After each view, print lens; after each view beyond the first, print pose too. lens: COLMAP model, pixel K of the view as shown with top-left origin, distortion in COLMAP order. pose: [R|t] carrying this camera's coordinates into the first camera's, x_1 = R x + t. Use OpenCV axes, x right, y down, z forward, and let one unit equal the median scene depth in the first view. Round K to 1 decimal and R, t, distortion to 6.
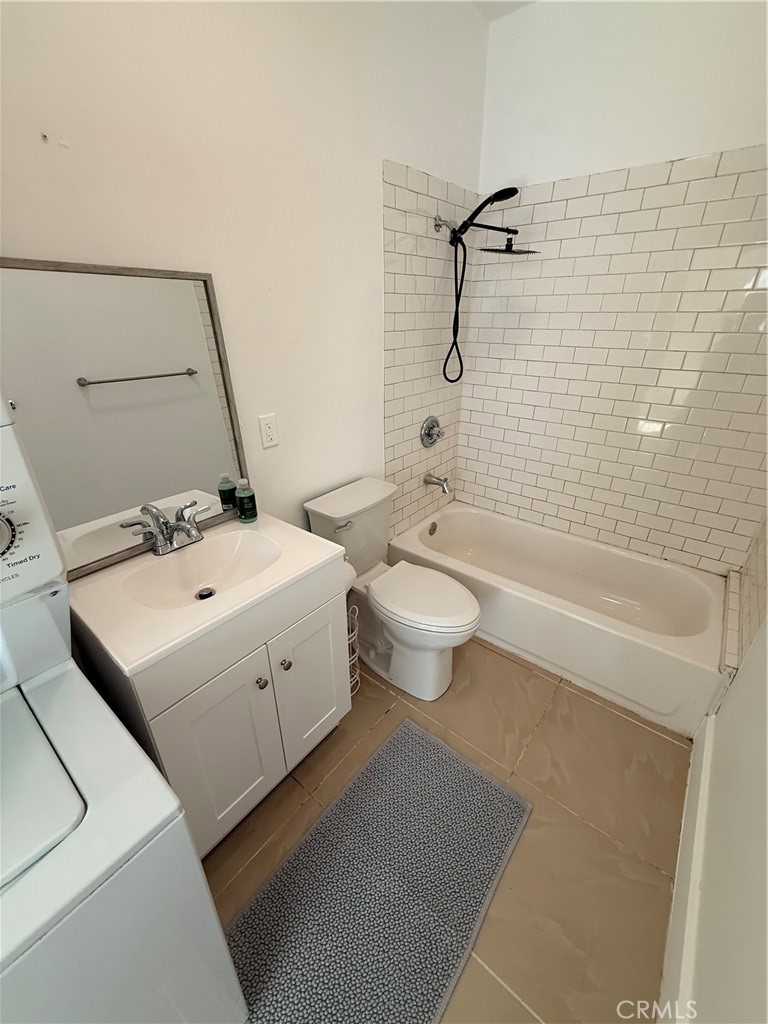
lens RADIAL K [[416.4, 0, 385.8], [0, 416.4, 508.4], [0, 0, 1]] dist [0.008233, 0.000082]
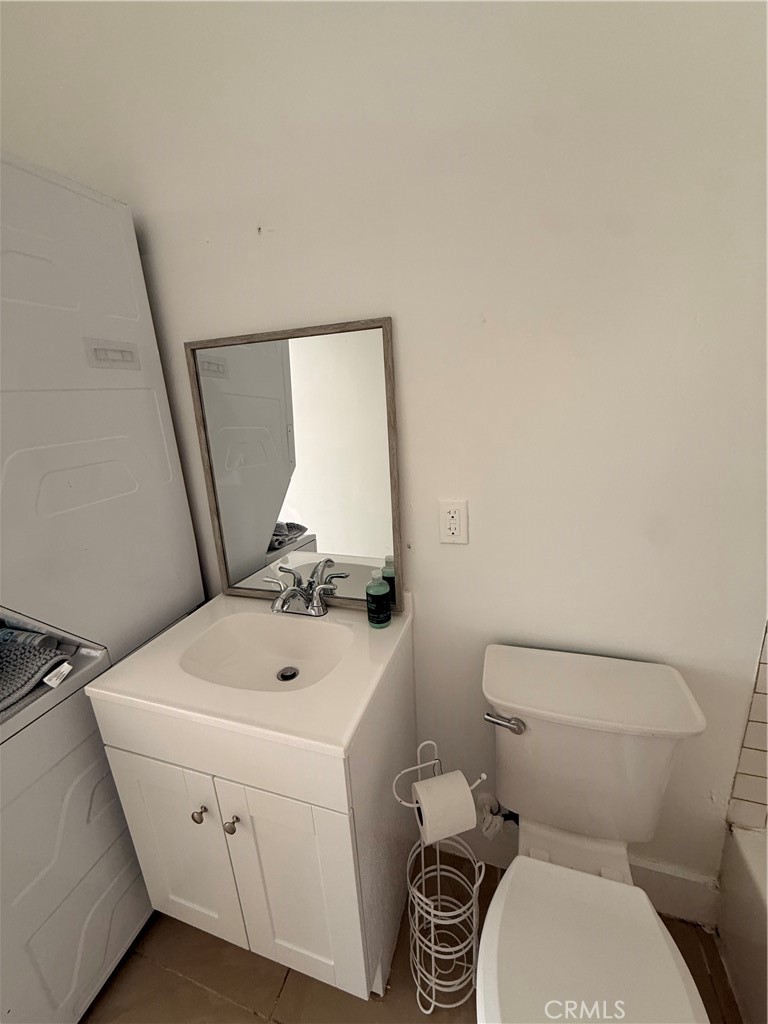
lens RADIAL K [[416.4, 0, 385.8], [0, 416.4, 508.4], [0, 0, 1]] dist [0.008233, 0.000082]
pose [[0.373321, 0.242289, -0.895504, 0.205072], [-0.337883, 0.934503, 0.111982, -0.171720], [0.863983, 0.260771, 0.430734, 0.415960]]
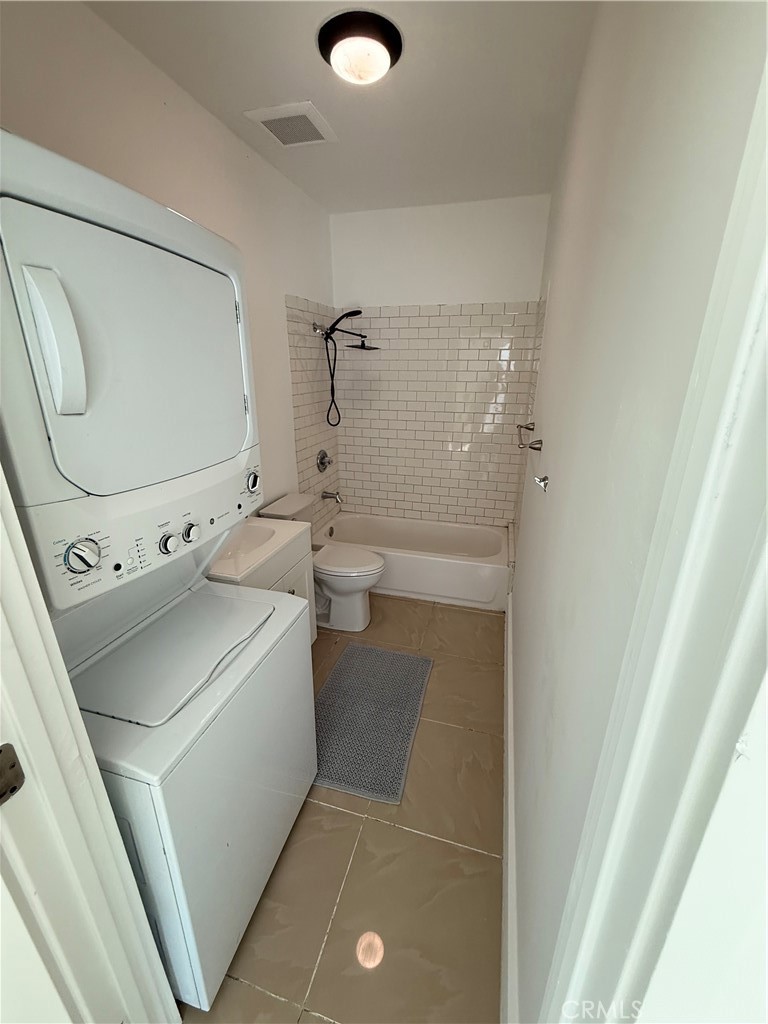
lens RADIAL K [[416.4, 0, 385.8], [0, 416.4, 508.4], [0, 0, 1]] dist [0.008233, 0.000082]
pose [[0.922779, -0.122019, 0.365501, -0.259411], [0.159597, 0.984382, -0.074308, 0.127764], [-0.350725, 0.126903, 0.927840, -0.410967]]
